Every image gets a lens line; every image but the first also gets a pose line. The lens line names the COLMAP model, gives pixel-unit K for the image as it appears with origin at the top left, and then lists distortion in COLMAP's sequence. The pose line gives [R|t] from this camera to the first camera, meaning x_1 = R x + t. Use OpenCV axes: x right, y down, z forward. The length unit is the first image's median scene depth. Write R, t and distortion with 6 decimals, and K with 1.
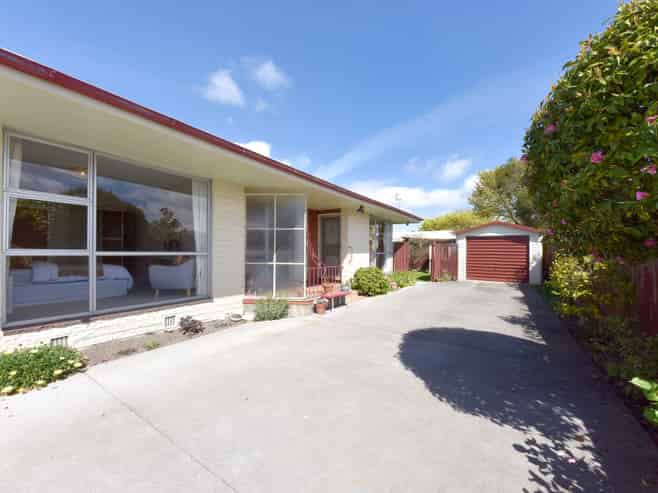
lens RADIAL K [[284.0, 0, 329.0], [0, 284.0, 246.5], [0, 0, 1]] dist [0.031059, 0.000111]
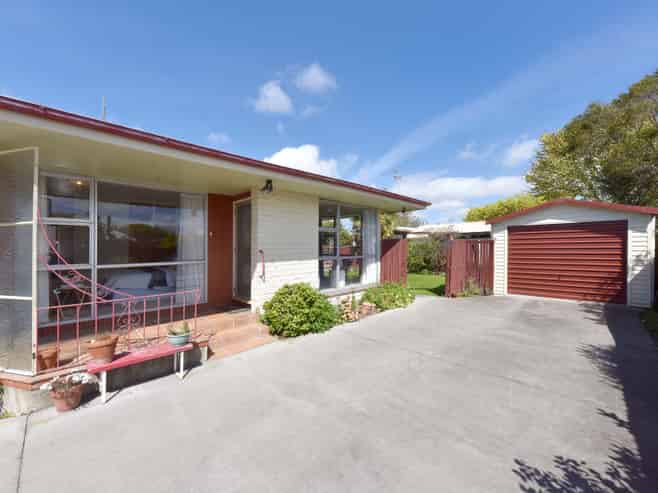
lens RADIAL K [[261.9, 0, 327.6], [0, 261.9, 251.5], [0, 0, 1]] dist [0.001275, -0.000148]
pose [[0.970350, -0.019235, -0.240937, 0.236424], [0.026881, 0.999233, 0.028488, -0.007361], [0.240205, -0.034120, 0.970122, 0.342738]]
